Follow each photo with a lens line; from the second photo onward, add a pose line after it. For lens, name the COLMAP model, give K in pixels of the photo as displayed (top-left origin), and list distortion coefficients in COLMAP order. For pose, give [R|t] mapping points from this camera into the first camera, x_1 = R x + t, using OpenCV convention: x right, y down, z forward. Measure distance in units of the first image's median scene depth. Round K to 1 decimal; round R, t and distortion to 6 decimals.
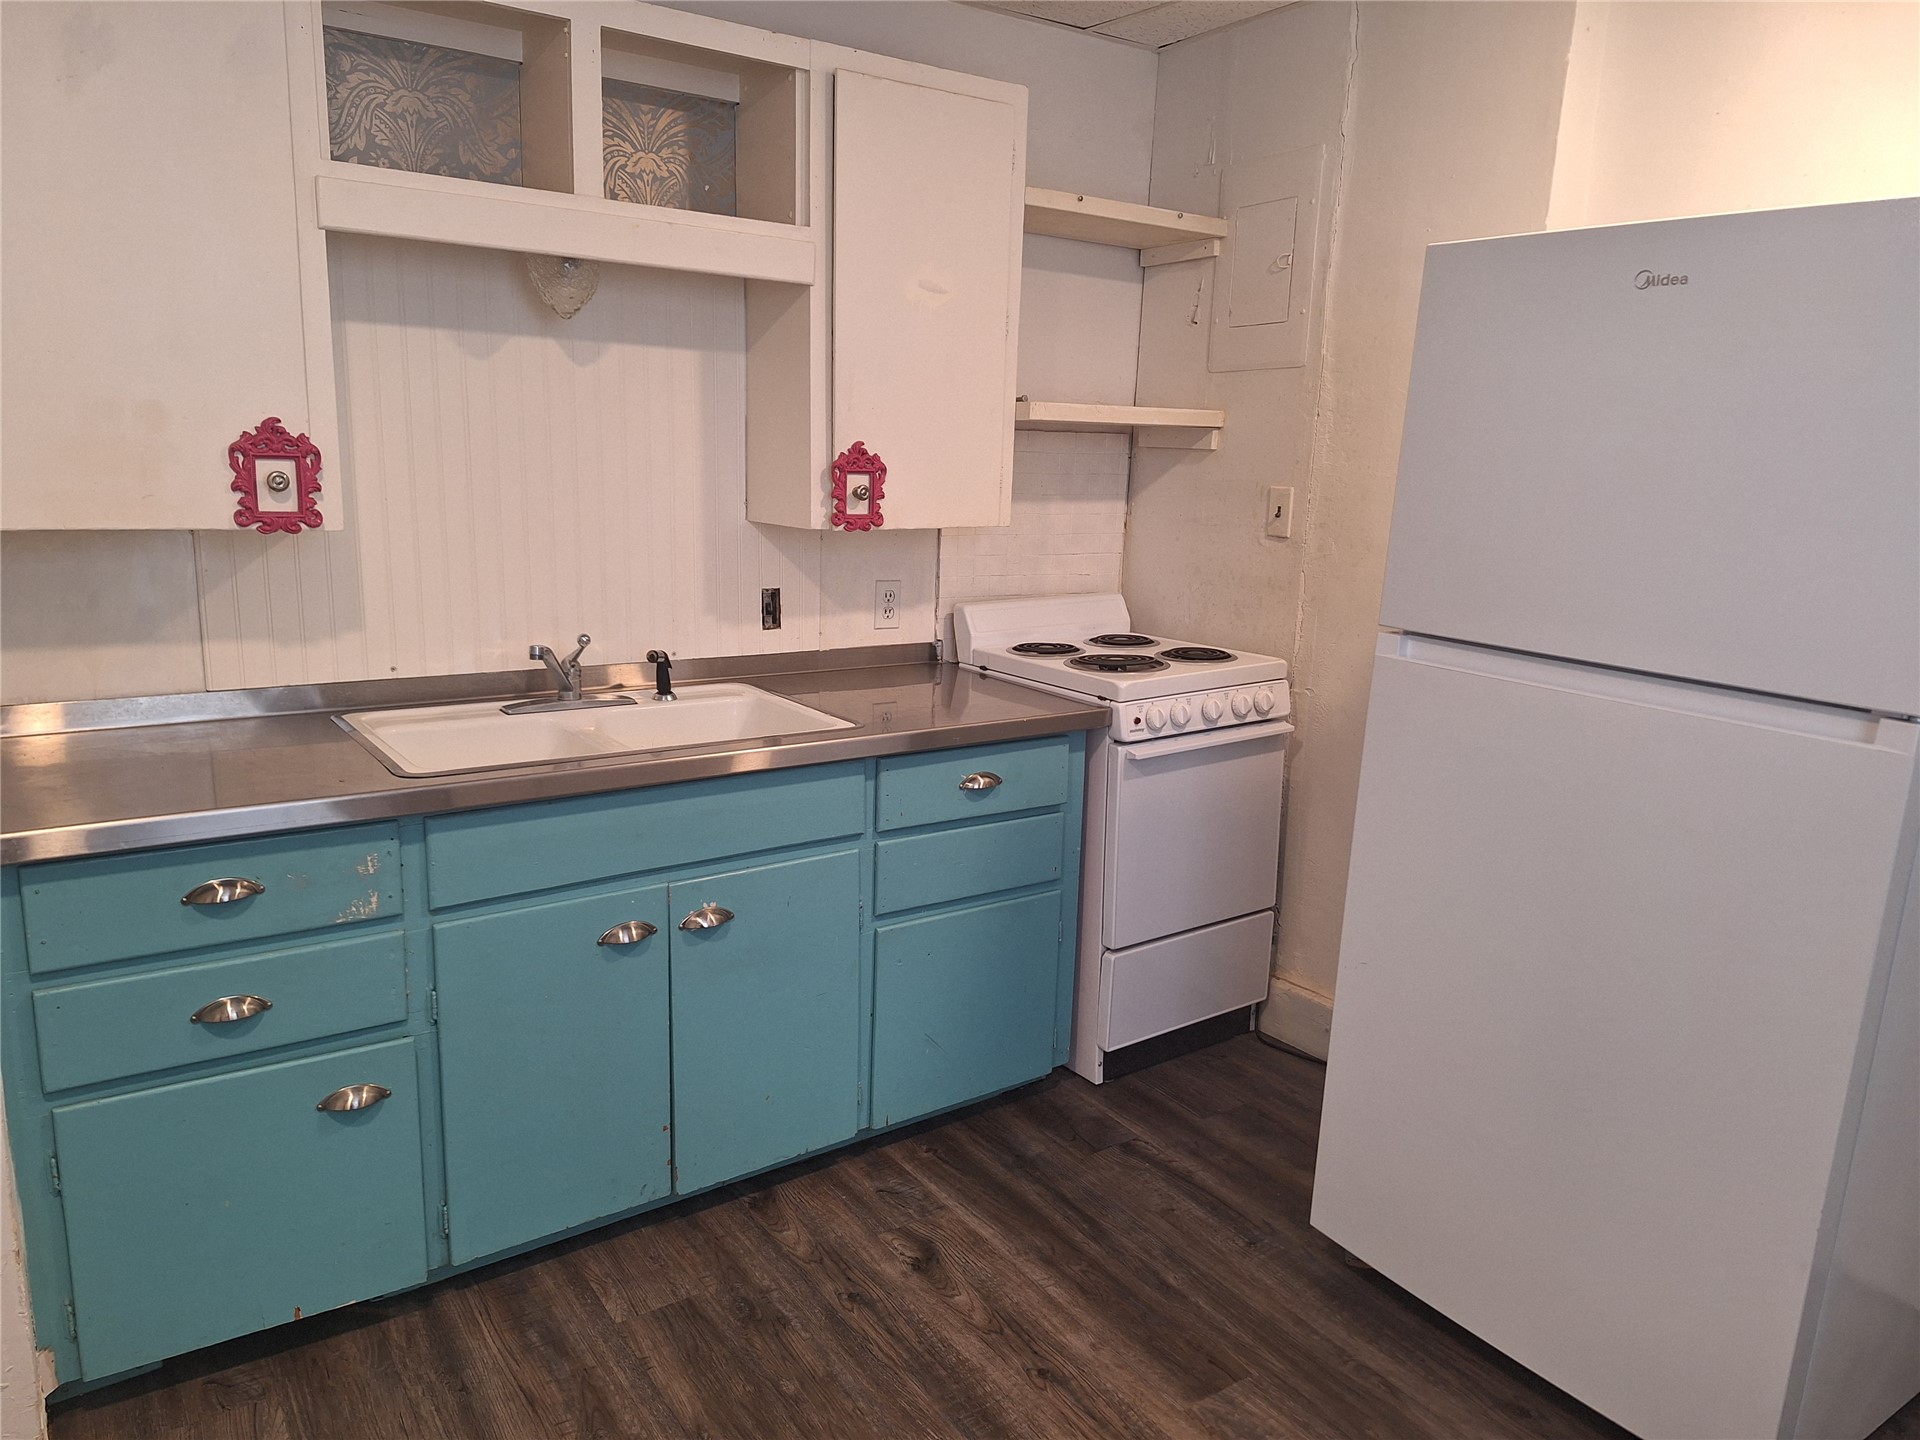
lens RADIAL K [[1321.5, 0, 954.8], [0, 1321.5, 726.6], [0, 0, 1]] dist [0.008199, -0.002002]
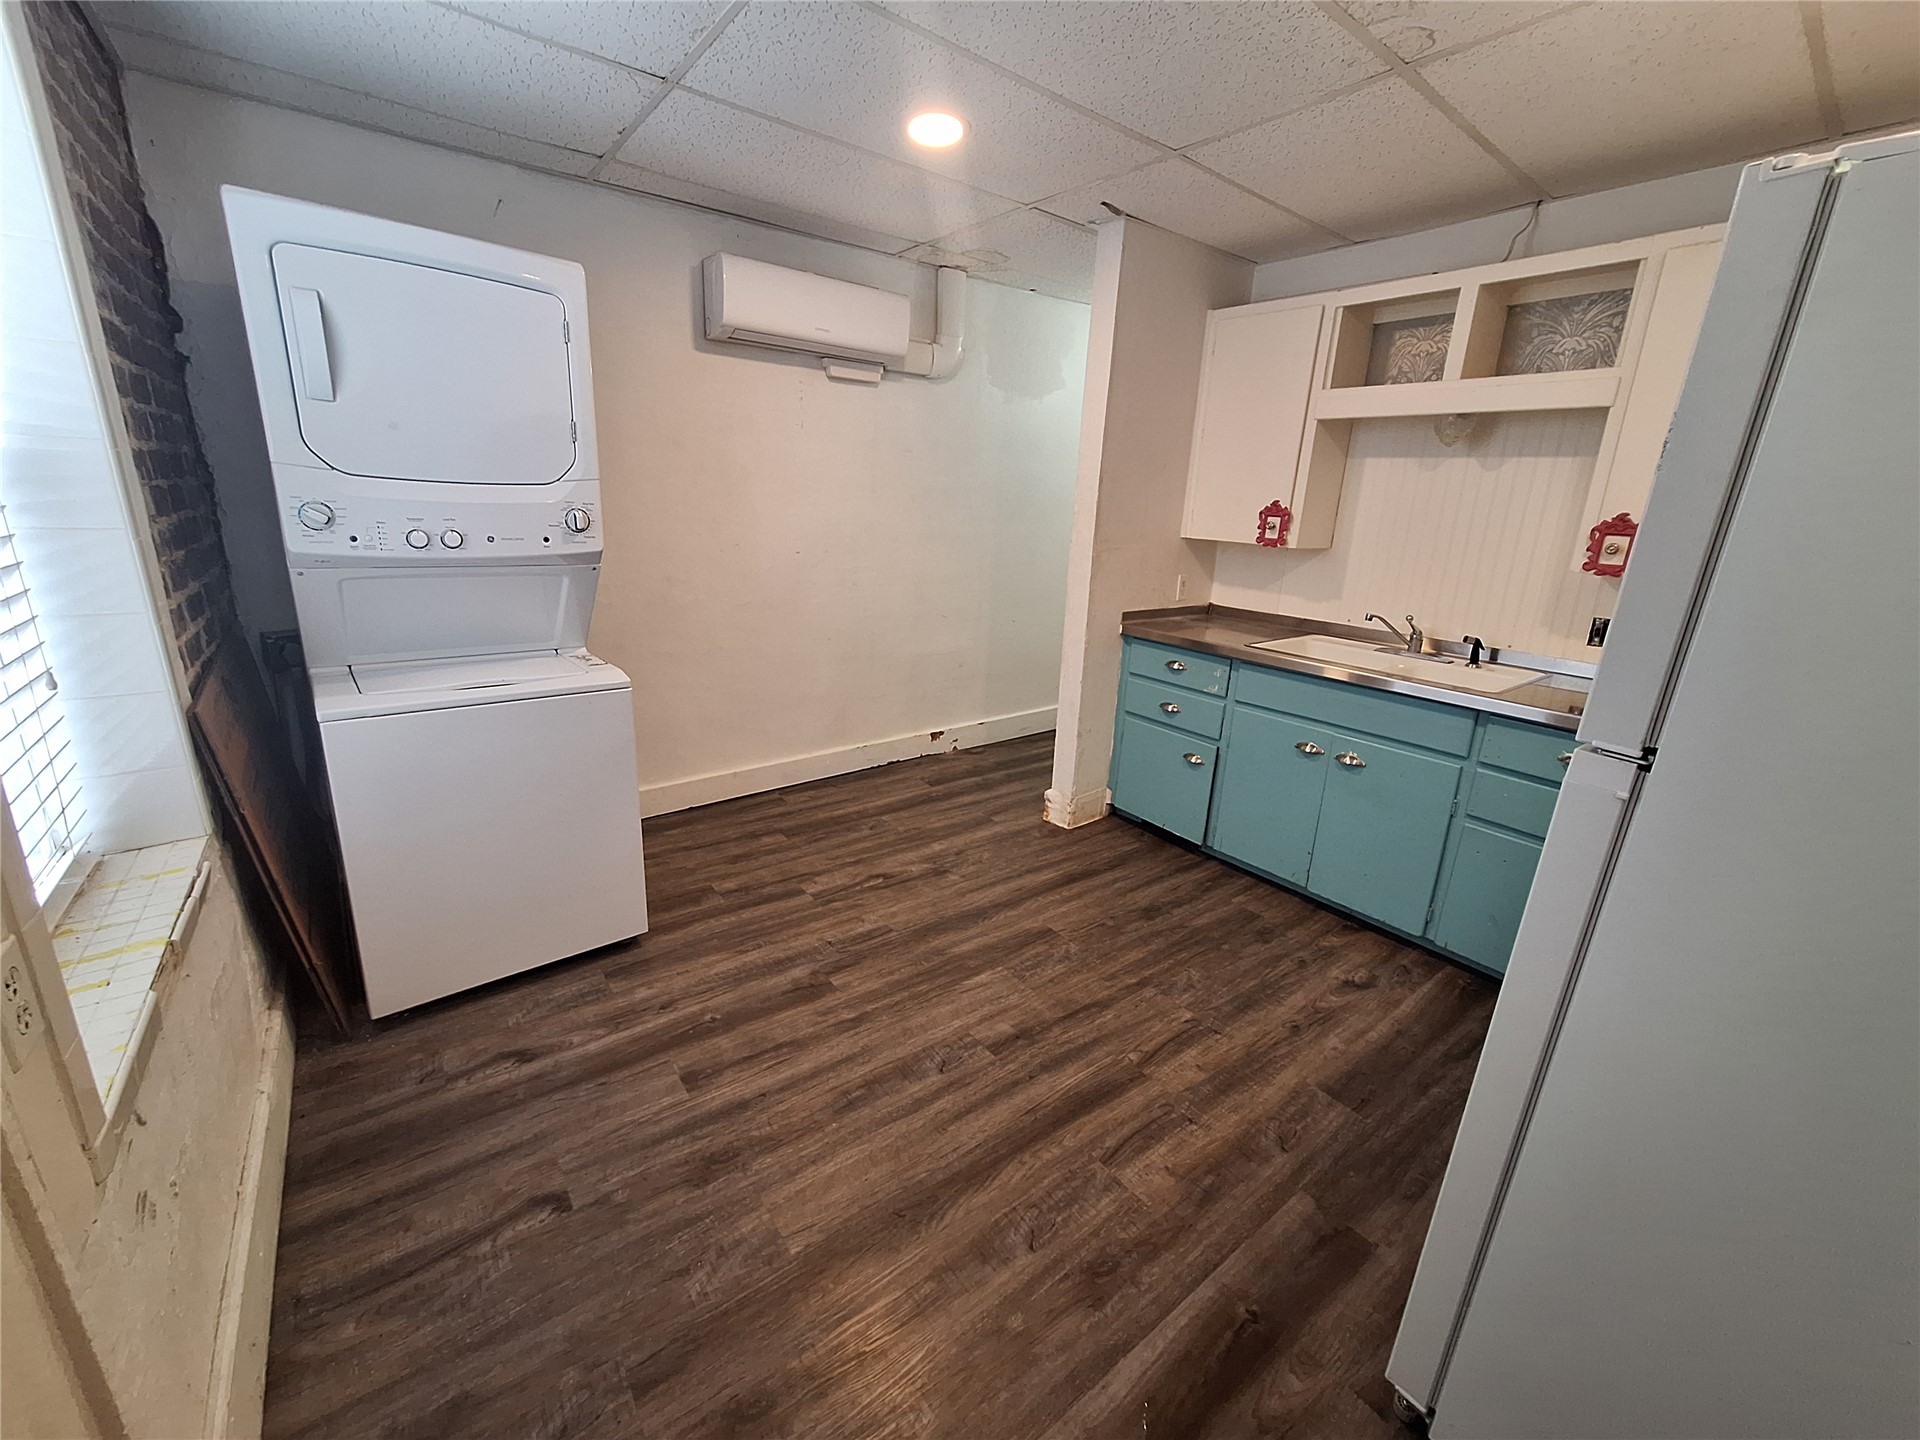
lens RADIAL K [[757.5, 0, 949.9], [0, 757.5, 703.0], [0, 0, 1]] dist [0.001263, 0.000087]
pose [[0.050552, 0.240895, -0.969234, 0.822410], [-0.245444, 0.943708, 0.221749, -0.033666], [0.968092, 0.226682, 0.106833, 0.297665]]
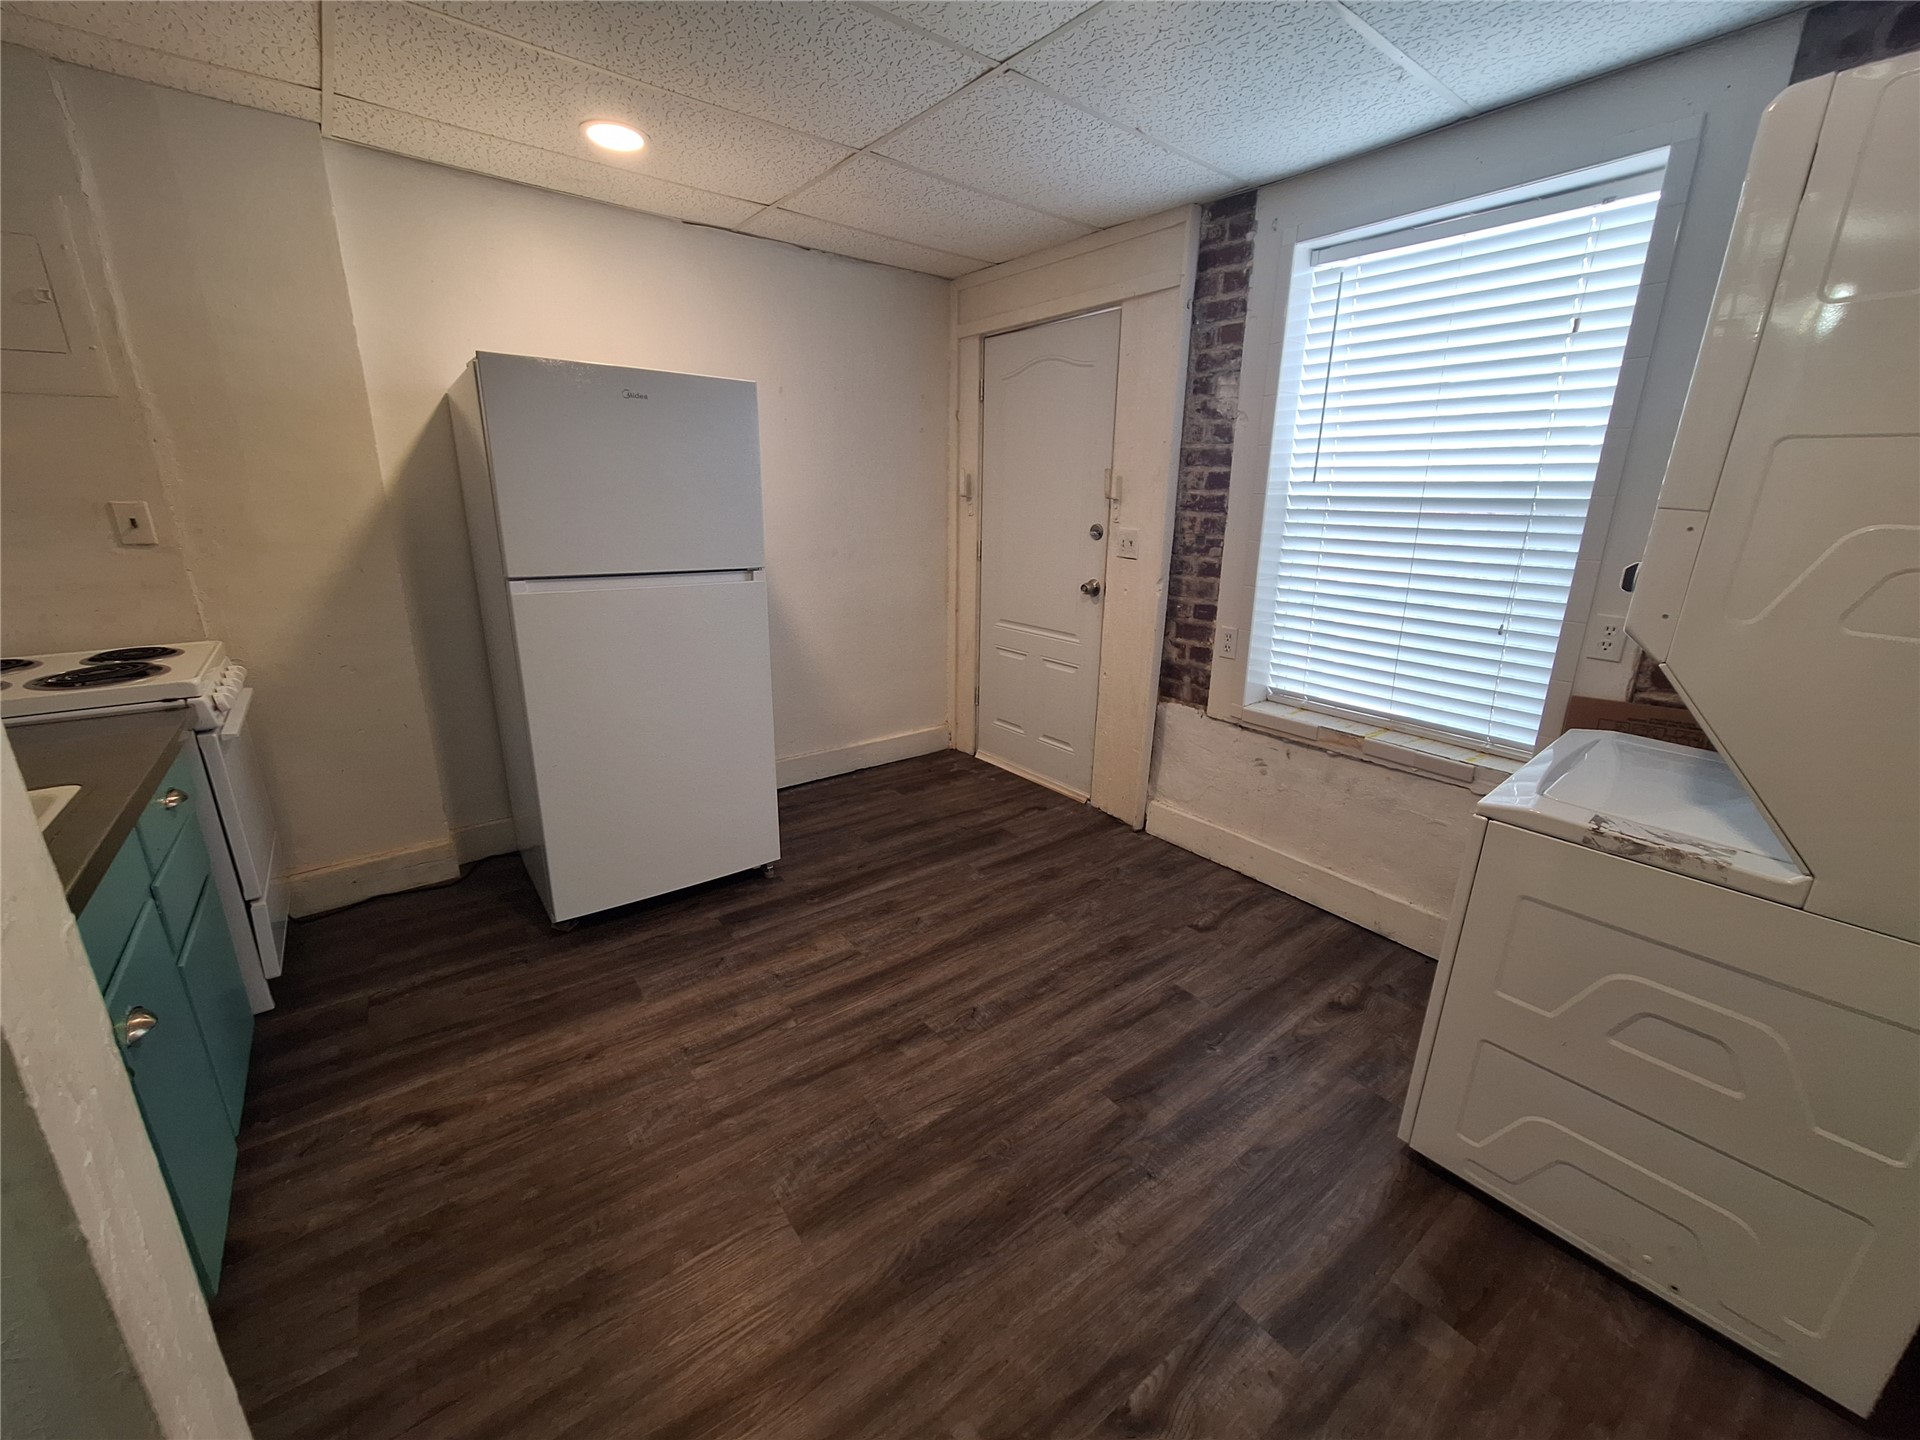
lens RADIAL K [[757.5, 0, 957.5], [0, 757.5, 715.5], [0, 0, 1]] dist [0.001263, 0.000087]
pose [[-0.050301, -0.317947, 0.946773, -0.628160], [0.193287, 0.926952, 0.321560, -0.103360], [-0.979852, 0.199174, 0.014829, 0.401661]]
